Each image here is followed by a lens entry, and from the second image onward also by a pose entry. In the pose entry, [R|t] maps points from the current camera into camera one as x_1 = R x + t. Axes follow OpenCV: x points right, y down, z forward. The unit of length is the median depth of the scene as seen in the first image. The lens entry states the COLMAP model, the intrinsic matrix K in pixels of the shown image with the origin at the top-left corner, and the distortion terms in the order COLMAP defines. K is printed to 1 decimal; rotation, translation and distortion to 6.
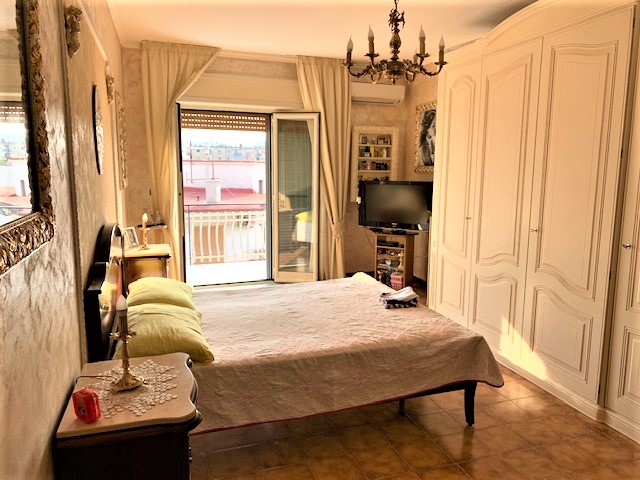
lens RADIAL K [[484.5, 0, 320.0], [0, 484.5, 240.0], [0, 0, 1]] dist [0.036864, -0.067784]
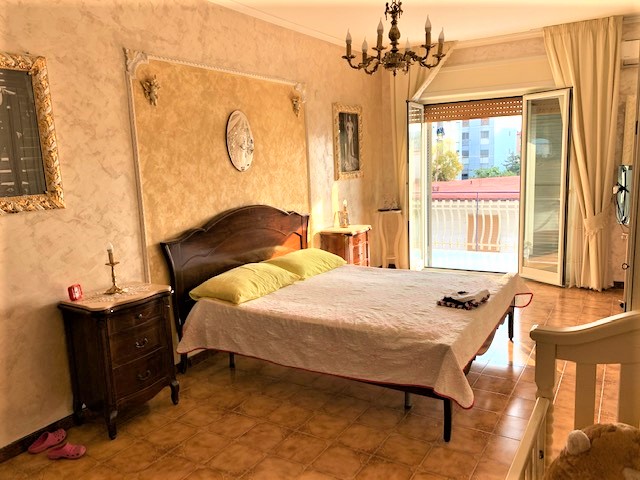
lens RADIAL K [[484.5, 0, 320.0], [0, 484.5, 240.0], [0, 0, 1]] dist [0.036864, -0.067784]
pose [[0.634962, 0.092204, -0.767021, 0.755140], [-0.070257, 0.995630, 0.061525, -0.030298], [0.769342, 0.014823, 0.638665, 0.216103]]
